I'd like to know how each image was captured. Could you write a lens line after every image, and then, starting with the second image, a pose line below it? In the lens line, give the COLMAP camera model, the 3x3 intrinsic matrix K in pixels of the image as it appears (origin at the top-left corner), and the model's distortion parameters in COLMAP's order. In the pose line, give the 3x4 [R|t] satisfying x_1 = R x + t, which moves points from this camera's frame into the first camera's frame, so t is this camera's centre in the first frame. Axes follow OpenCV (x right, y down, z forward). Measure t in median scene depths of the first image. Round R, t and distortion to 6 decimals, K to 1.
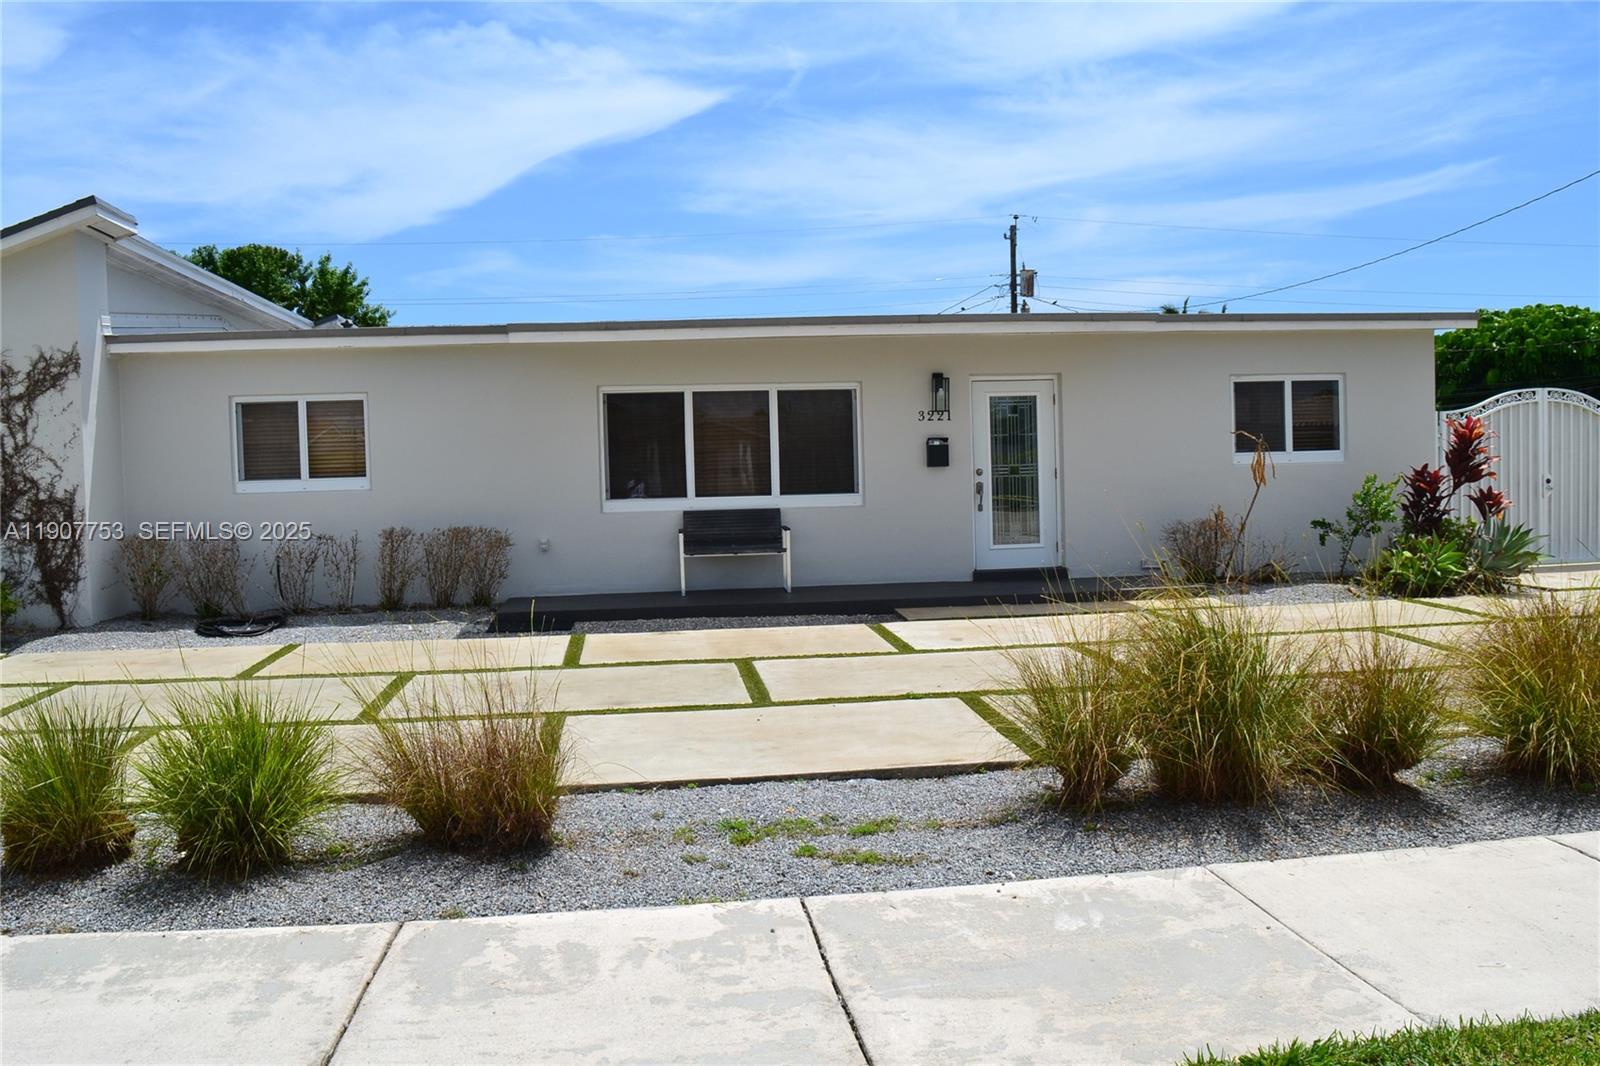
lens RADIAL K [[1269.2, 0, 765.2], [0, 1269.2, 501.0], [0, 0, 1]] dist [-0.083400, 0.005654]
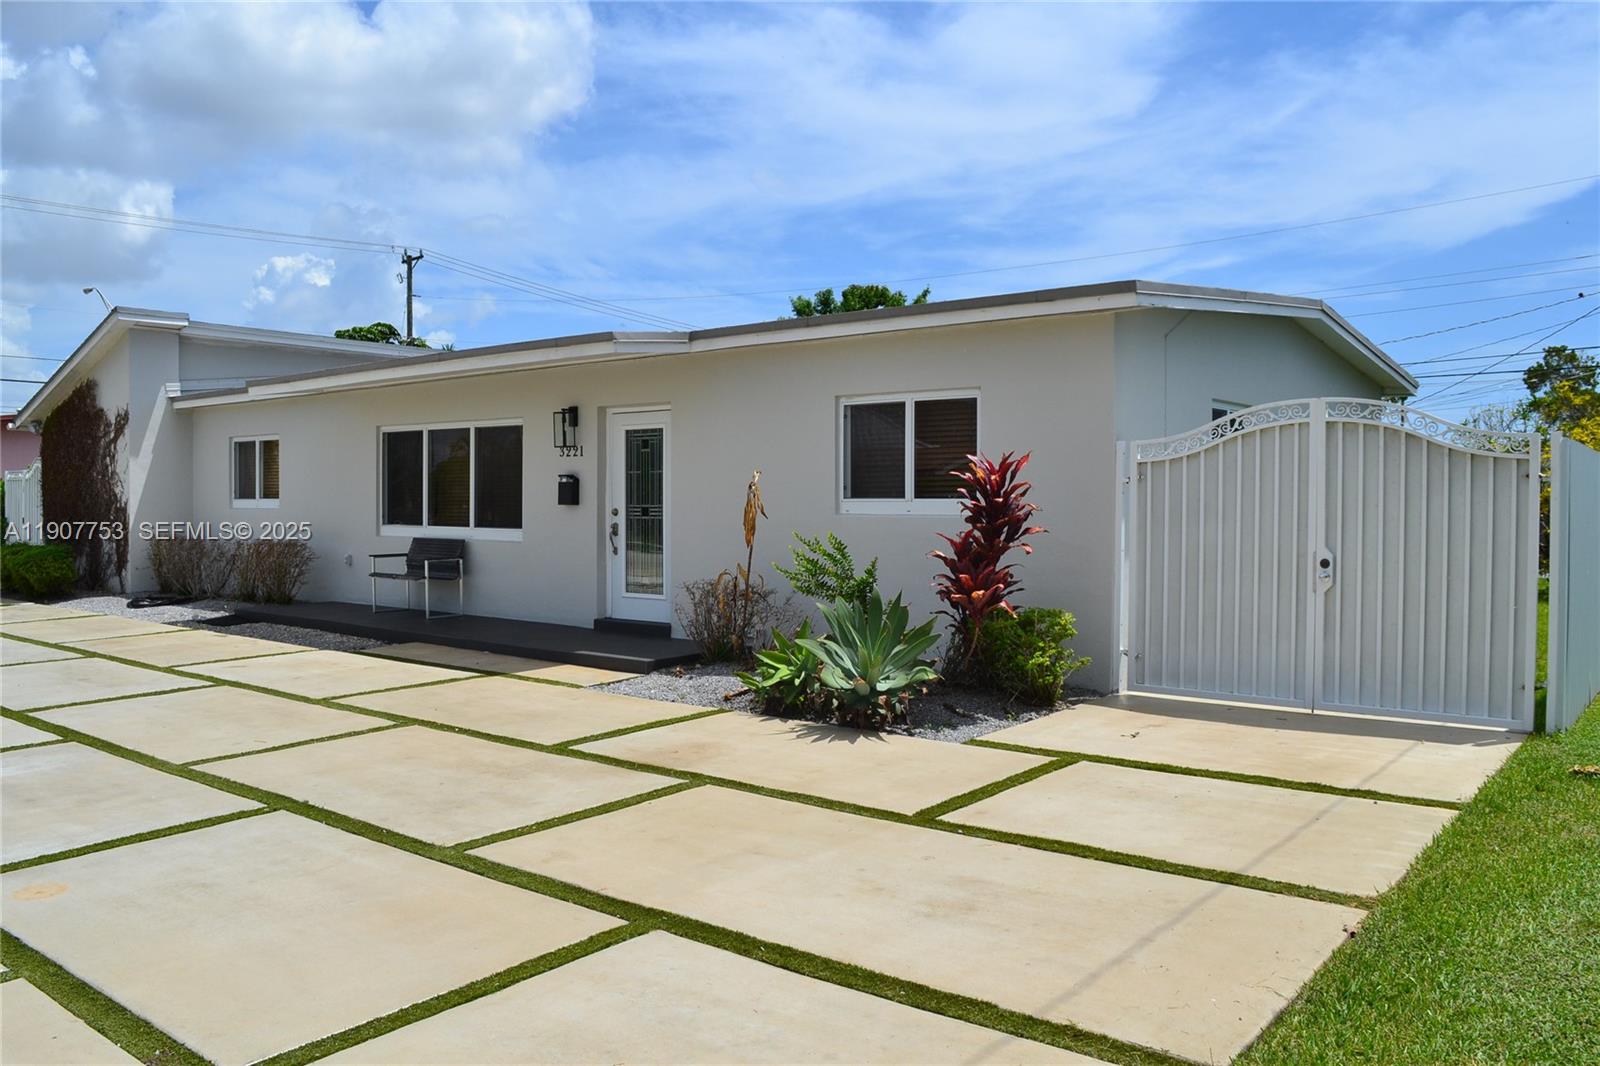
lens RADIAL K [[1269.2, 0, 797.4], [0, 1269.2, 528.5], [0, 0, 1]] dist [-0.083400, 0.005654]
pose [[0.701717, 0.044769, -0.711048, 0.918724], [-0.039127, 0.998939, 0.024282, -0.038497], [0.711381, 0.010782, 0.702724, 0.445977]]
